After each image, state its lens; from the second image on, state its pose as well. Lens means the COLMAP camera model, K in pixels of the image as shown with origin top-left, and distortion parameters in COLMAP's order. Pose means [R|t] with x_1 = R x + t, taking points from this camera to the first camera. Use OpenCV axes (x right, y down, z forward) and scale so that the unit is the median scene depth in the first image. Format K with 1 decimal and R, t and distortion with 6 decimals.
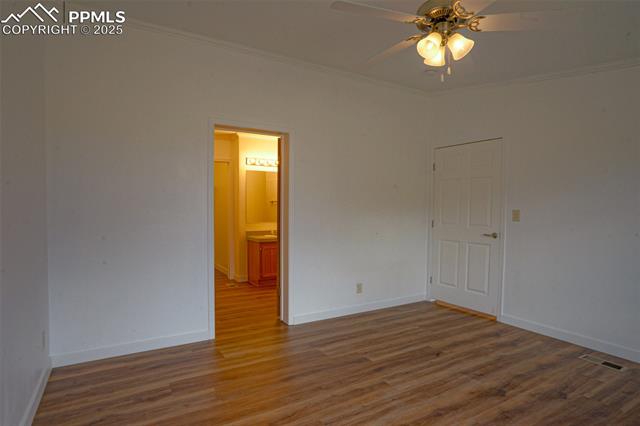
lens RADIAL K [[344.8, 0, 319.3], [0, 344.8, 211.5], [0, 0, 1]] dist [-0.024179, 0.002810]
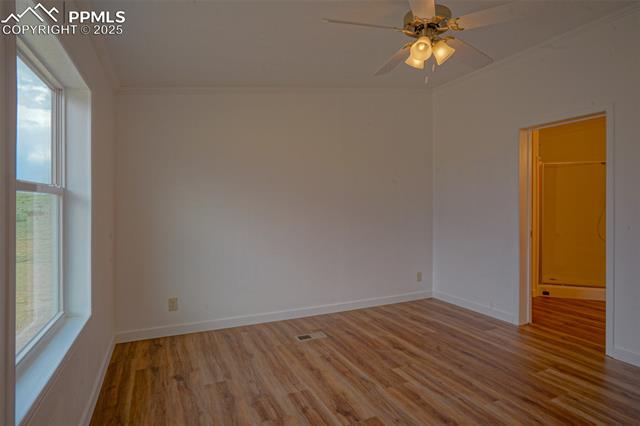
lens RADIAL K [[344.8, 0, 319.5], [0, 344.8, 209.8], [0, 0, 1]] dist [-0.024179, 0.002810]
pose [[-0.095958, 0.005831, -0.995368, 1.082539], [-0.015859, 0.999847, 0.007386, 0.001419], [0.995259, 0.016494, -0.095851, 0.593967]]
